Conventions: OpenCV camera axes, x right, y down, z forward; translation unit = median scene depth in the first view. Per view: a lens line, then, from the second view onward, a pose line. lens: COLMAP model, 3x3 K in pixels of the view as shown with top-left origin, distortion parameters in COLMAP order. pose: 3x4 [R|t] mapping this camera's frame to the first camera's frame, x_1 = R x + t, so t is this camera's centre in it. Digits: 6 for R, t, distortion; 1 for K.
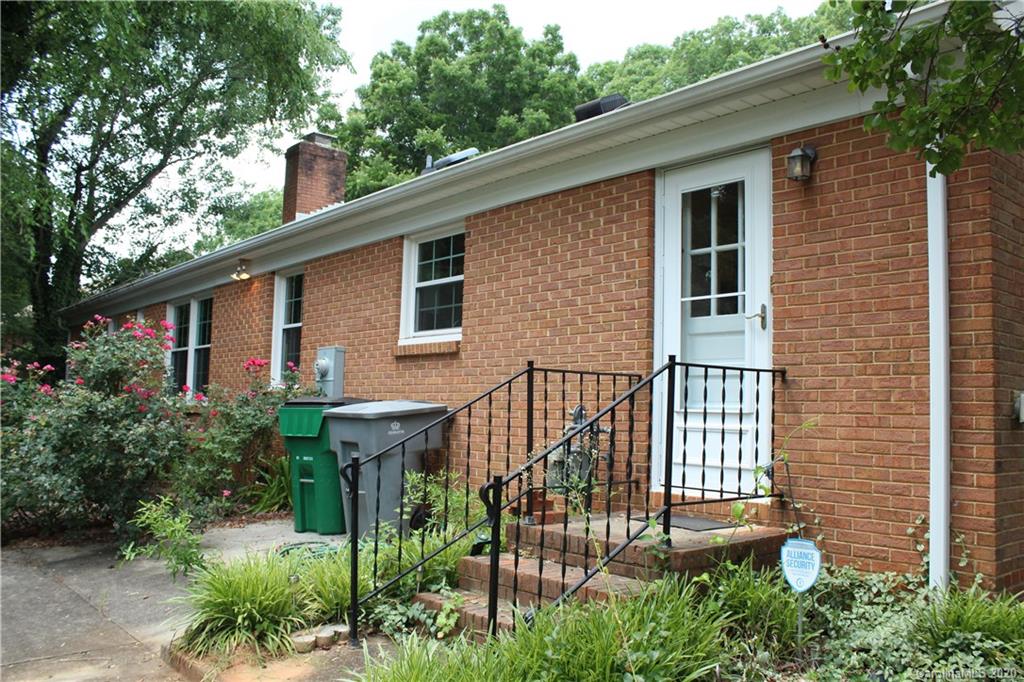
lens RADIAL K [[820.2, 0, 512.0], [0, 820.2, 341.0], [0, 0, 1]] dist [-0.113085, 0.003061]
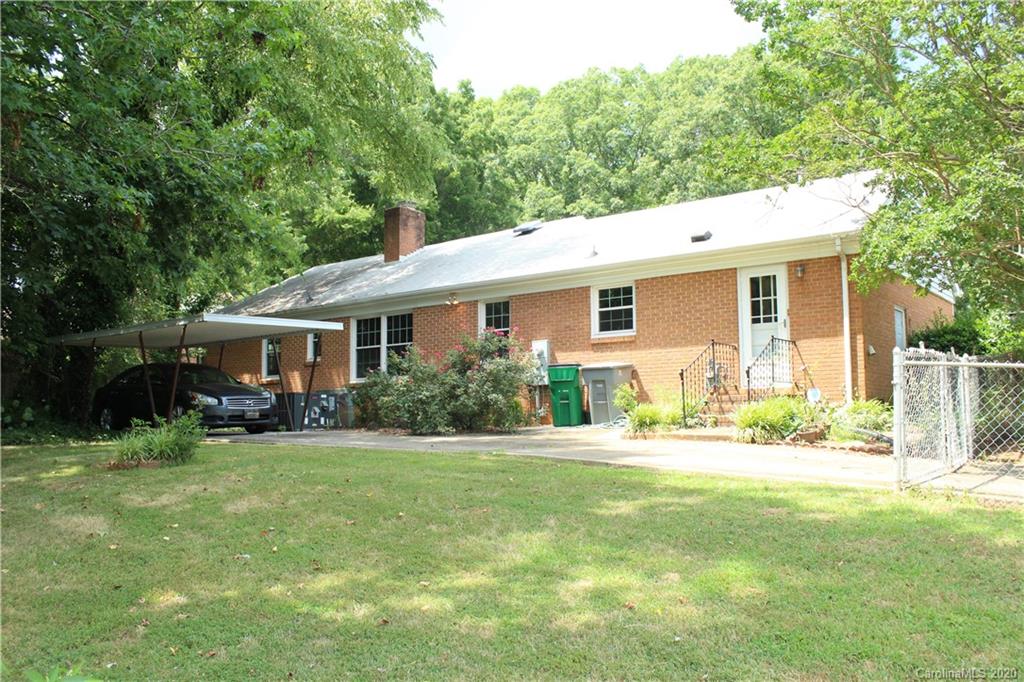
lens RADIAL K [[862.5, 0, 512.0], [0, 862.5, 341.0], [0, 0, 1]] dist [-0.096013, 0.009001]
pose [[0.974458, -0.005703, 0.224499, -0.898849], [0.009810, 0.999804, -0.017183, 0.051387], [-0.224357, 0.018946, 0.974323, -1.186684]]
